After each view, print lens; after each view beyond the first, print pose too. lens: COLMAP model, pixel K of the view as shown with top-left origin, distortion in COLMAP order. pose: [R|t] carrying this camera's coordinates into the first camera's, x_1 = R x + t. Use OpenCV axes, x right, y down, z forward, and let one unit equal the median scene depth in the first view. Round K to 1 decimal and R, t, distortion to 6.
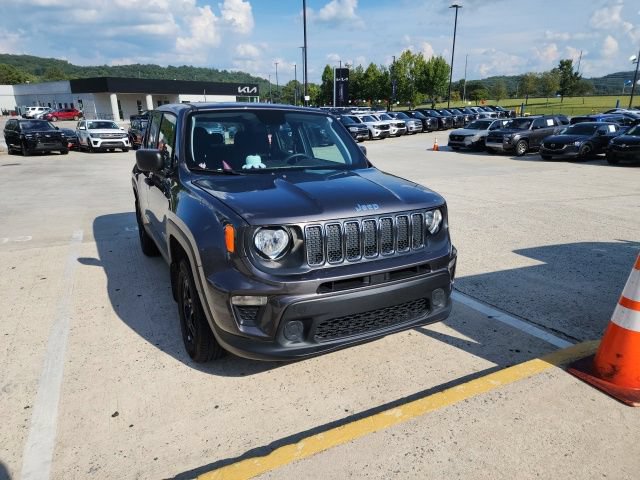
lens RADIAL K [[428.9, 0, 322.6], [0, 428.9, 238.8], [0, 0, 1]] dist [0.077532, -0.071403]
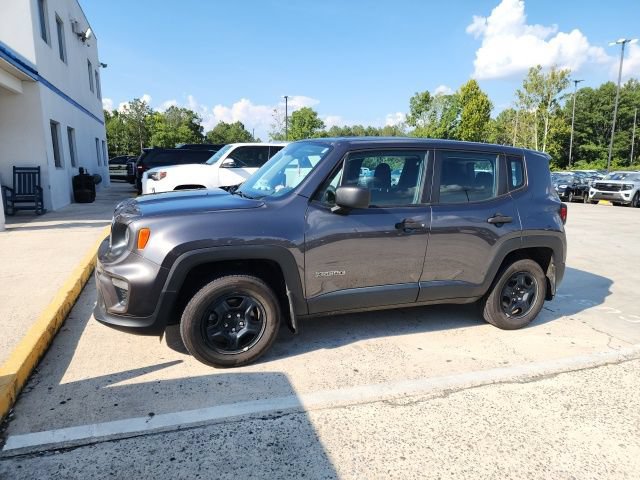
lens RADIAL K [[428.9, 0, 318.2], [0, 428.9, 240.1], [0, 0, 1]] dist [0.077532, -0.071403]
pose [[-0.104553, 0.176060, -0.978811, 0.454212], [-0.296354, 0.933977, 0.199651, -0.139317], [0.949338, 0.310949, -0.045474, 0.543837]]
